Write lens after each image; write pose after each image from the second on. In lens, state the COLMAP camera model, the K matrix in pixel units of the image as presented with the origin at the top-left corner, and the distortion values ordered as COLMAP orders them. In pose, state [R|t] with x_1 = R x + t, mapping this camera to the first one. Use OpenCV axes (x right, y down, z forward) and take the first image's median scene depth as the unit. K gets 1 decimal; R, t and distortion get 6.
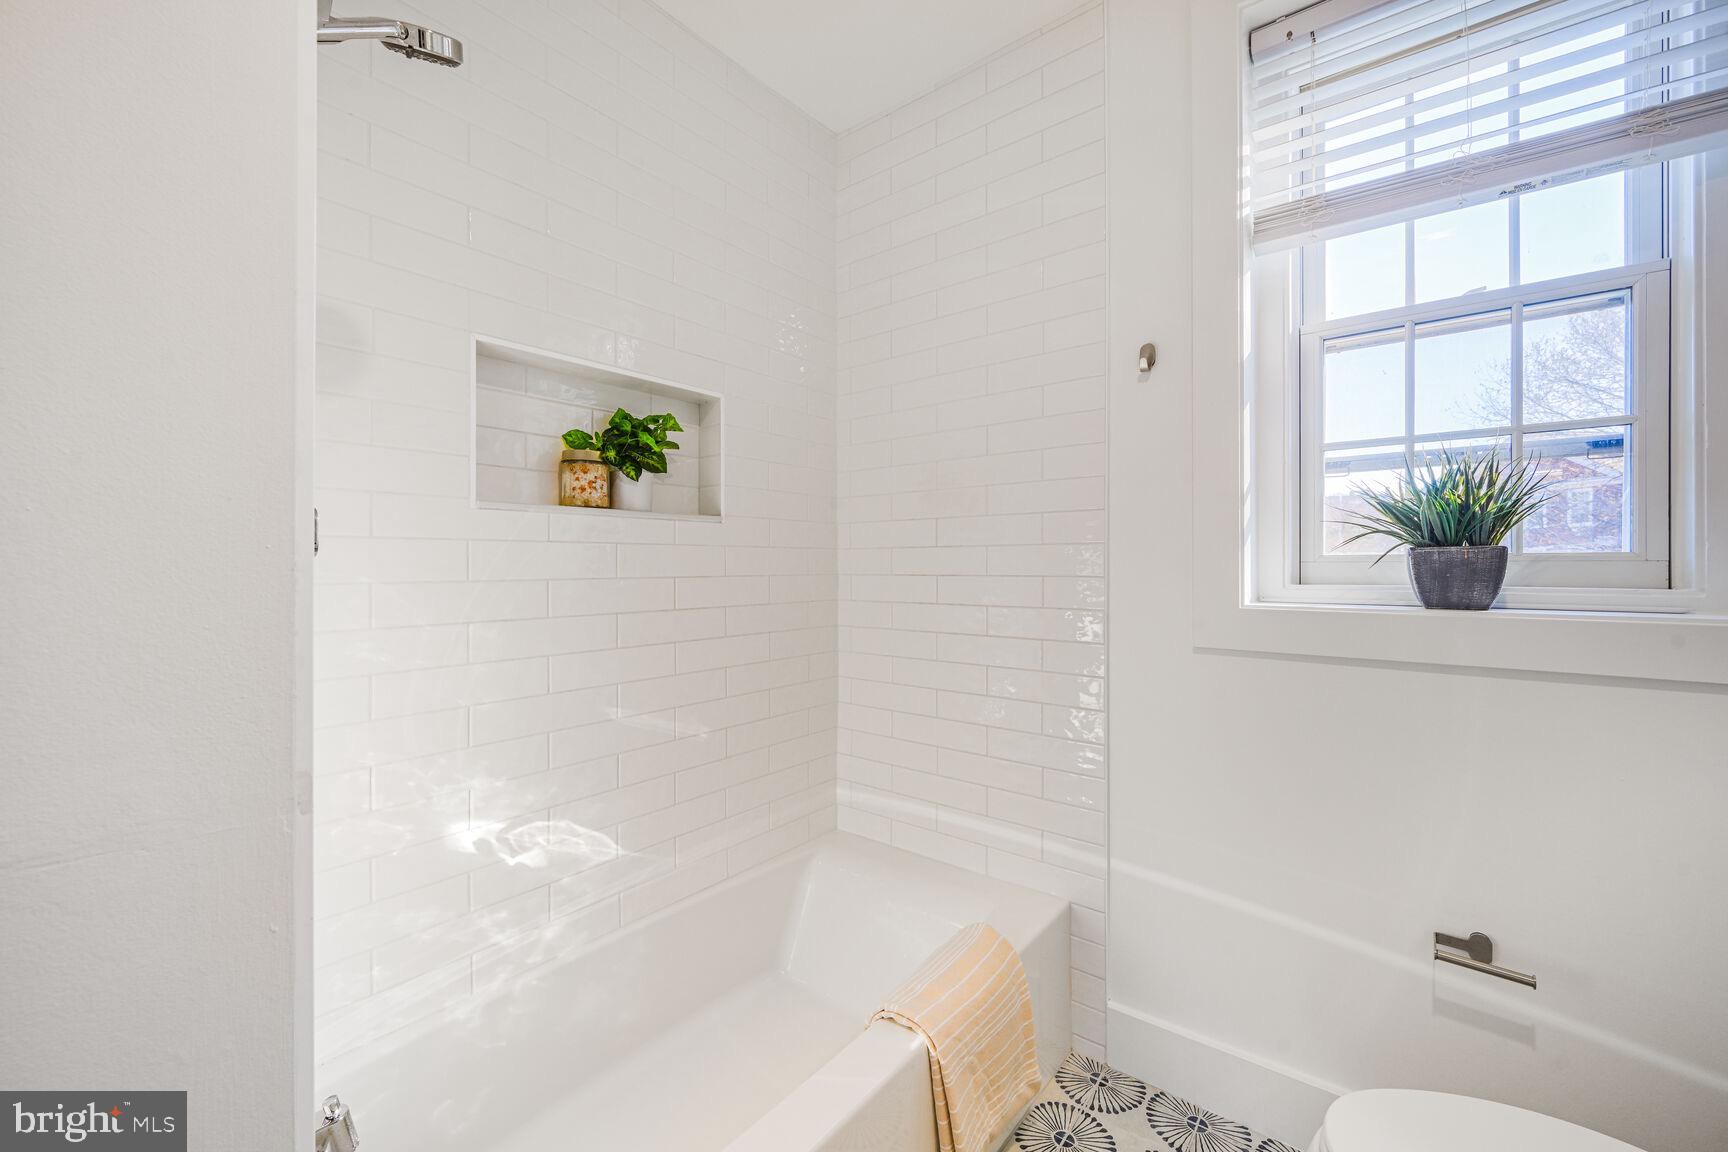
lens RADIAL K [[723.7, 0, 866.4], [0, 723.7, 567.8], [0, 0, 1]] dist [0.008097, 0.000083]
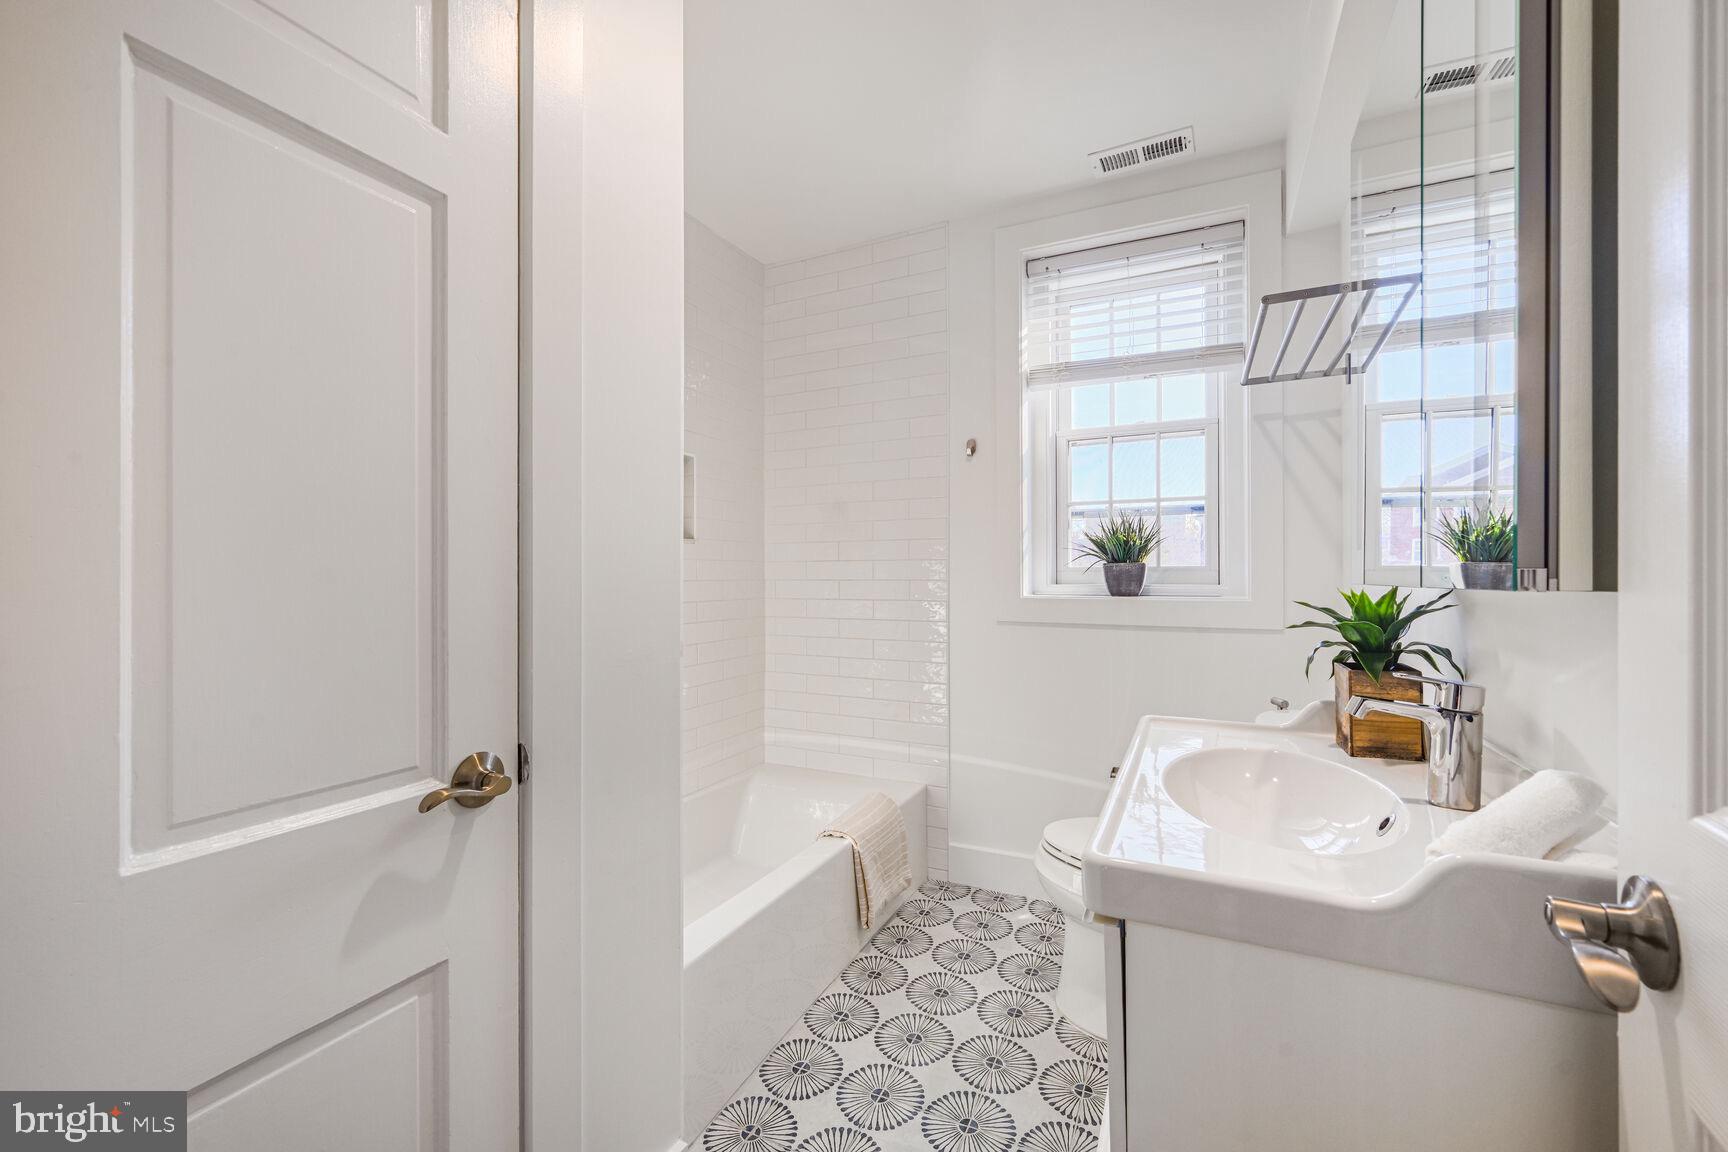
lens RADIAL K [[682.5, 0, 888.5], [0, 682.5, 571.2], [0, 0, 1]] dist [0.000088, -0.000033]
pose [[0.972325, 0.001722, 0.233625, -0.165252], [0.000778, 0.999943, -0.010609, 0.009169], [-0.233630, 0.010497, 0.972269, -0.483882]]
